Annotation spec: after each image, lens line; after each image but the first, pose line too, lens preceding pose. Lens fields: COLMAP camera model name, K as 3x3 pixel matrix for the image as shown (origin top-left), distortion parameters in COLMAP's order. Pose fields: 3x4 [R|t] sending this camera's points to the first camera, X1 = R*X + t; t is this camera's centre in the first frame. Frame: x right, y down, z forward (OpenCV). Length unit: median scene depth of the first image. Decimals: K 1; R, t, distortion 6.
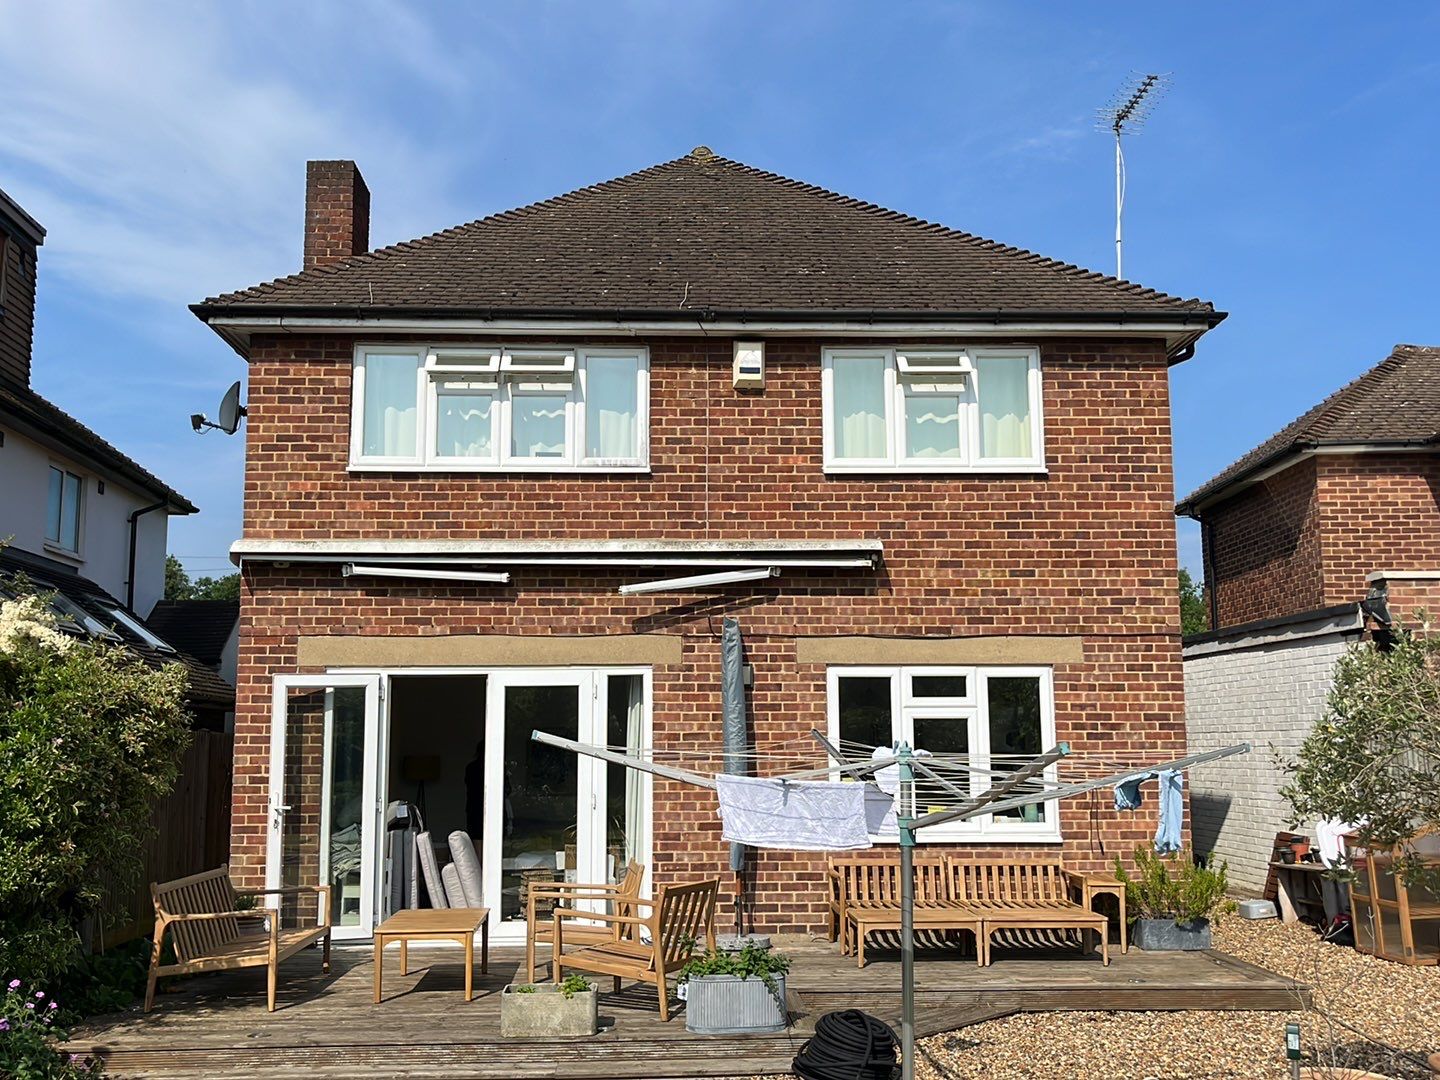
lens RADIAL K [[1408.2, 0, 715.7], [0, 1408.2, 541.6], [0, 0, 1]] dist [0.175009, -0.647737]
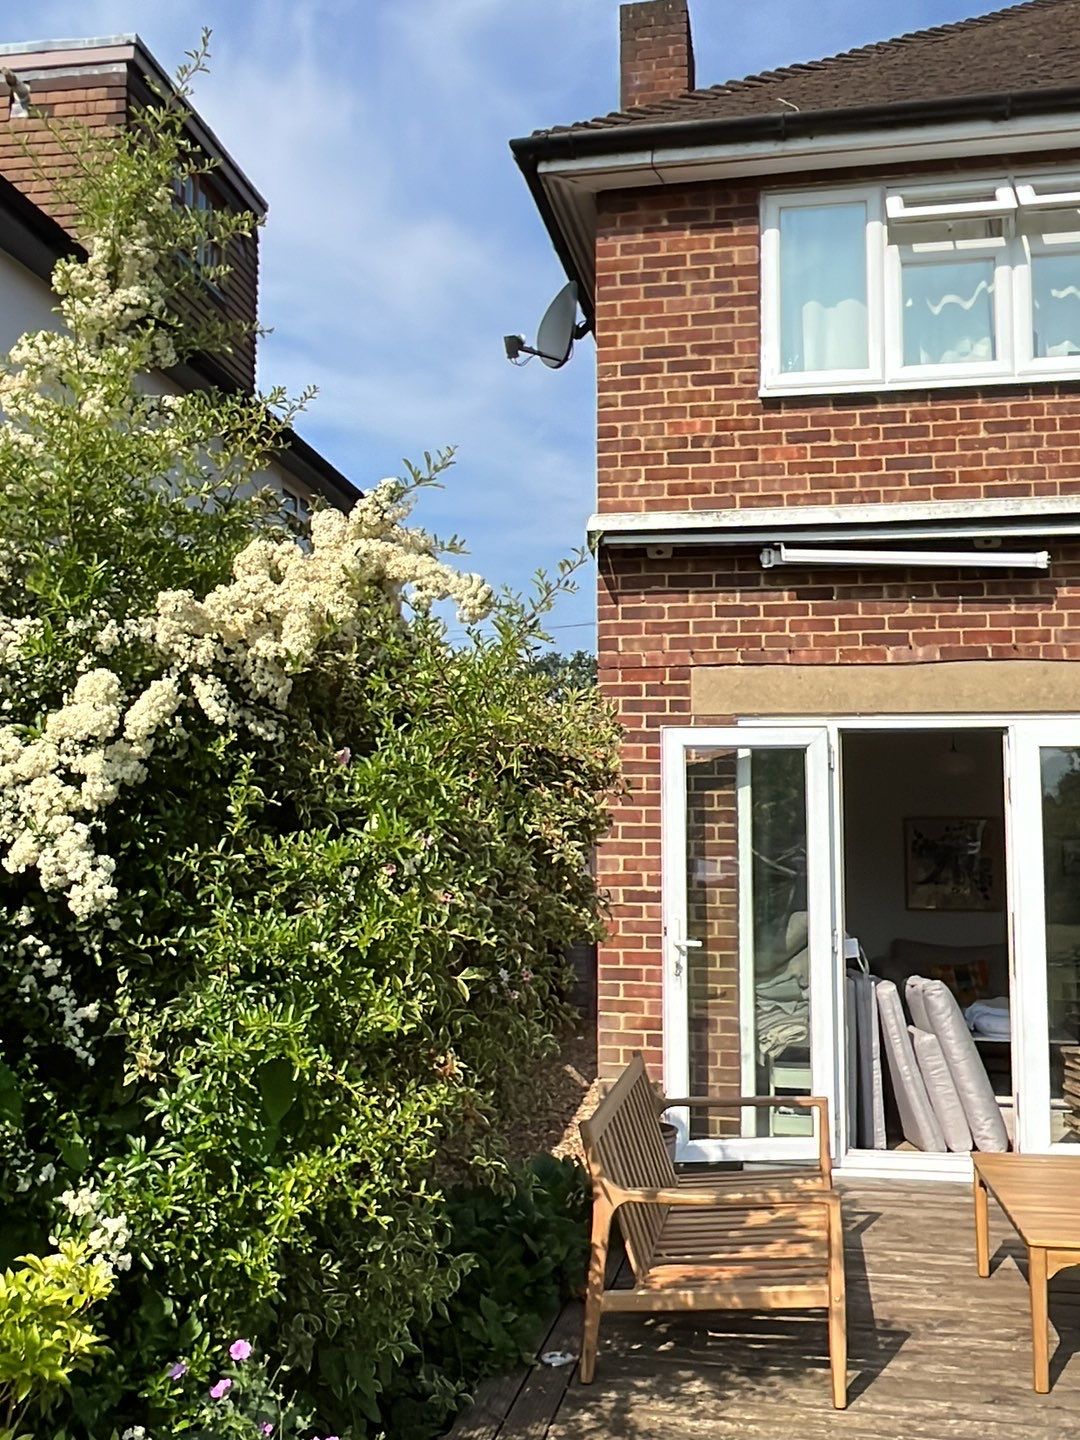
lens RADIAL K [[1385.5, 0, 514.6], [0, 1385.5, 710.4], [0, 0, 1]] dist [-0.011481, 0.034887]
pose [[0.971088, -0.011929, -0.238423, -0.220447], [0.024310, 0.998500, 0.049058, 0.052876], [0.237480, -0.053436, 0.969922, 0.387479]]
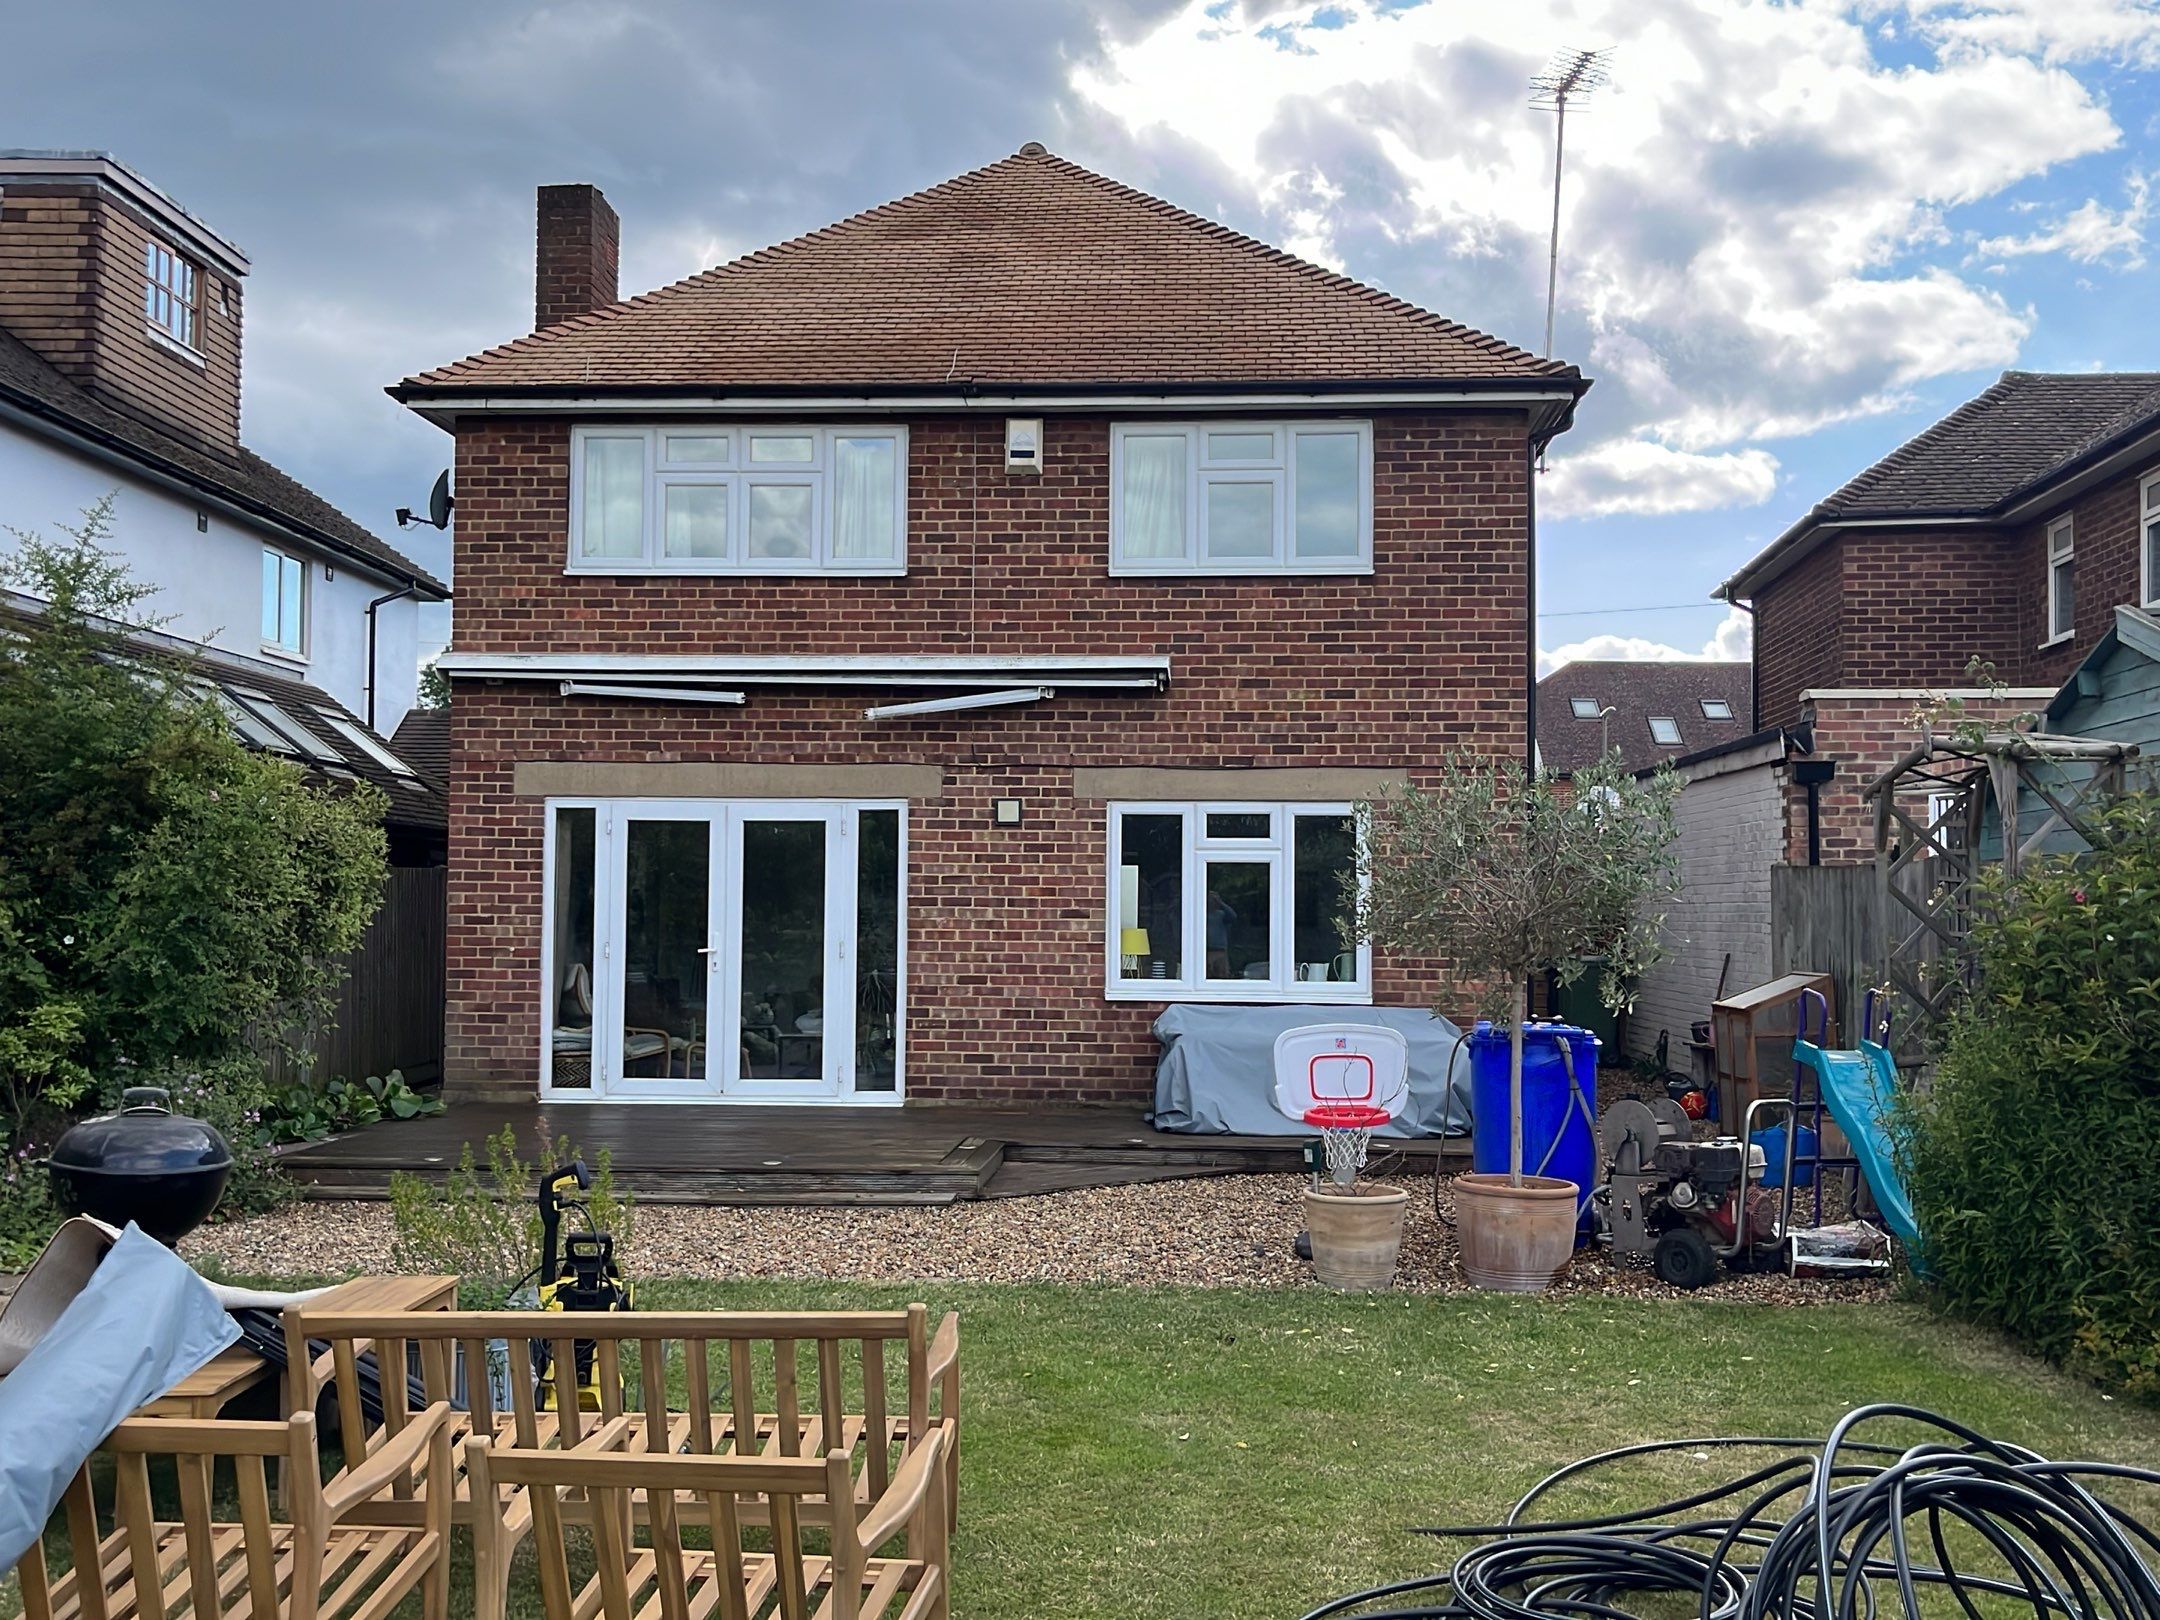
lens RADIAL K [[2112.3, 0, 1073.6], [0, 2112.3, 812.4], [0, 0, 1]] dist [0.175009, -0.647737]
pose [[0.994311, 0.009330, -0.106104, 0.194263], [0.001109, 0.995196, 0.097901, -0.031957], [0.106507, -0.097462, 0.989524, -0.284683]]
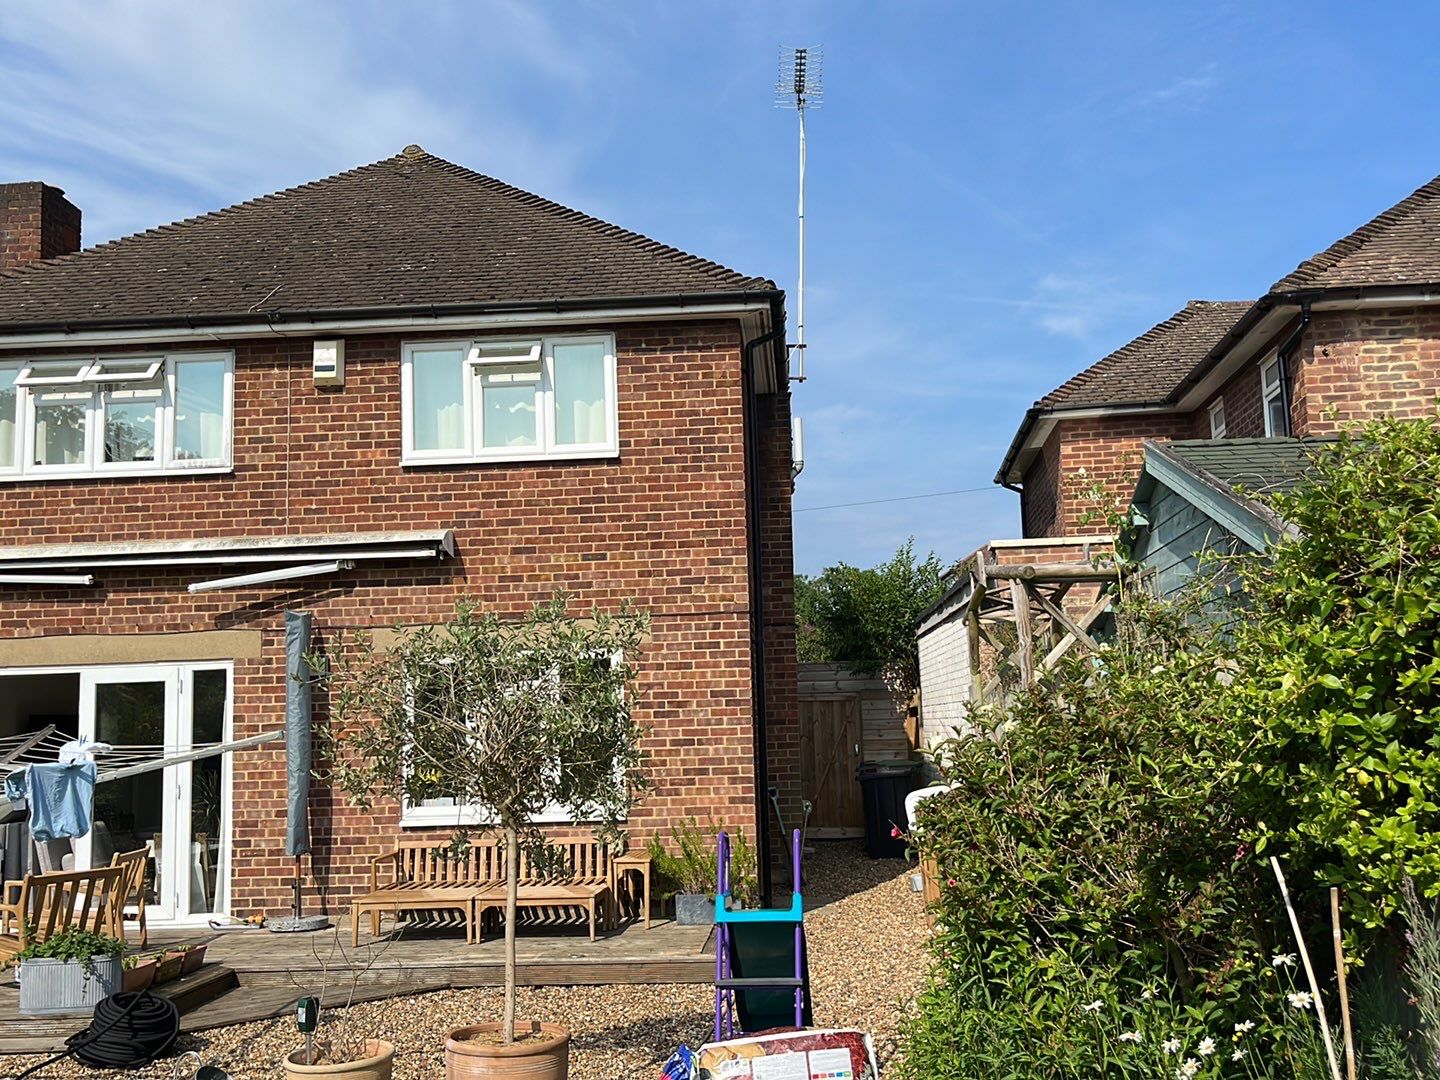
lens RADIAL K [[1400.2, 0, 720.0], [0, 1400.2, 540.0], [0, 0, 1]] dist [0.088732, -0.184900]
pose [[0.995237, -0.036996, -0.090187, 0.400362], [0.038331, 0.999179, 0.013113, 0.000464], [0.089628, -0.016507, 0.995839, 0.006338]]
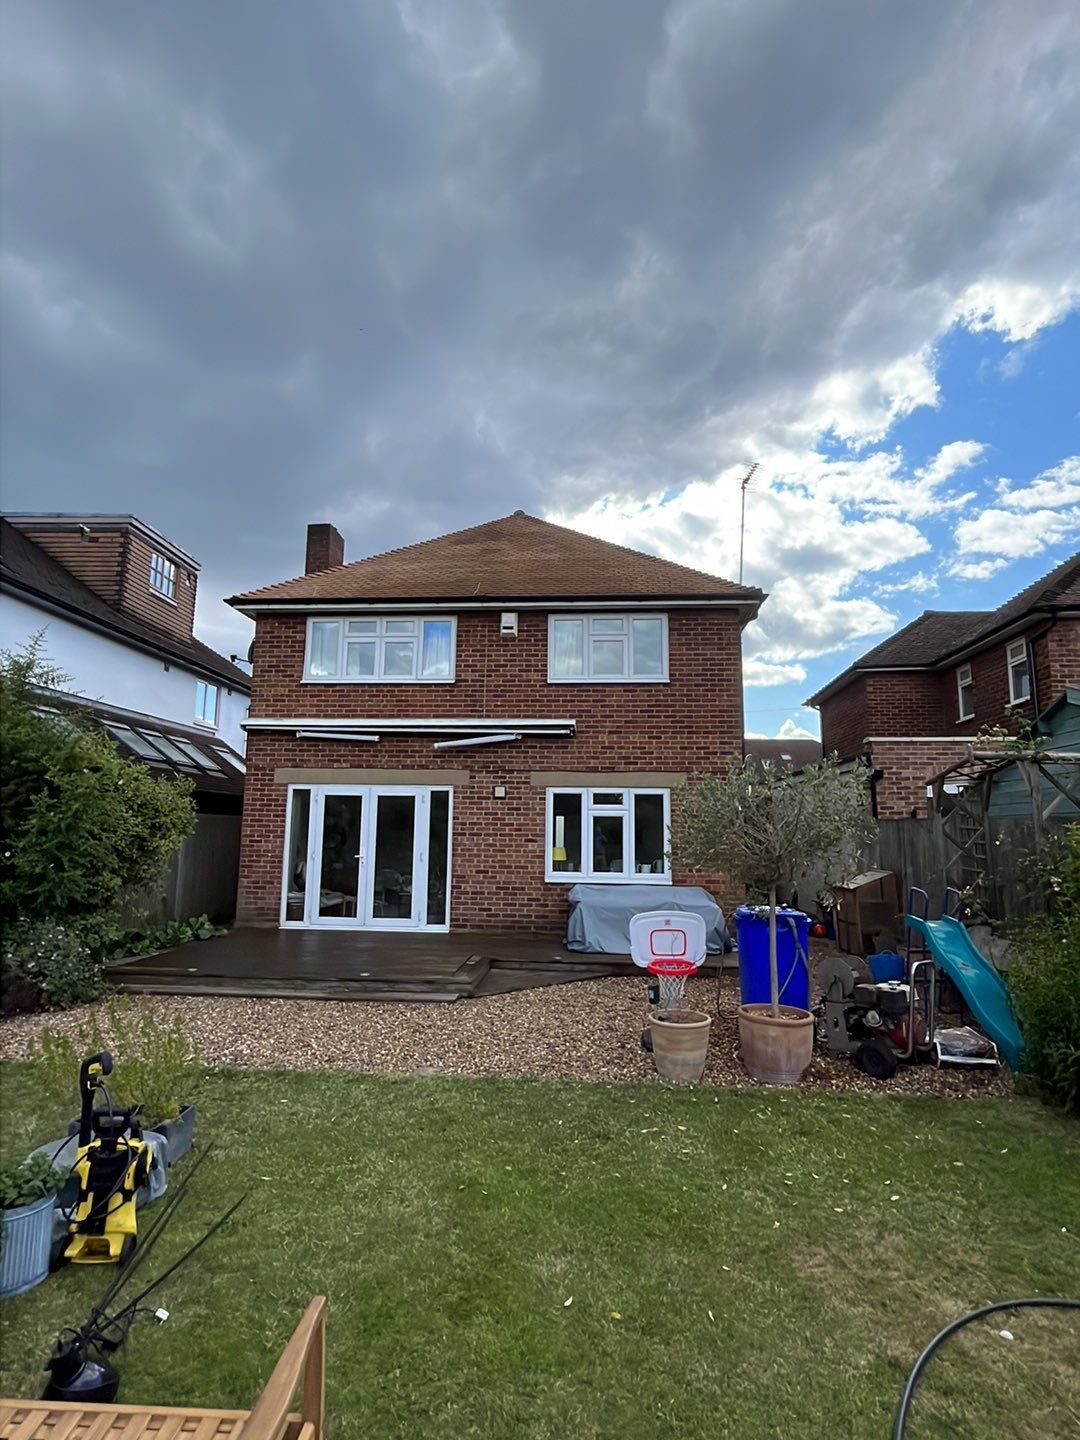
lens RADIAL K [[756.8, 0, 537.6], [0, 756.8, 714.1], [0, 0, 1]] dist [-0.004115, -0.000266]
pose [[0.992849, 0.001311, -0.119367, 0.183929], [-0.002343, 0.999961, -0.008508, 0.000949], [0.119351, 0.008727, 0.992814, 0.013665]]
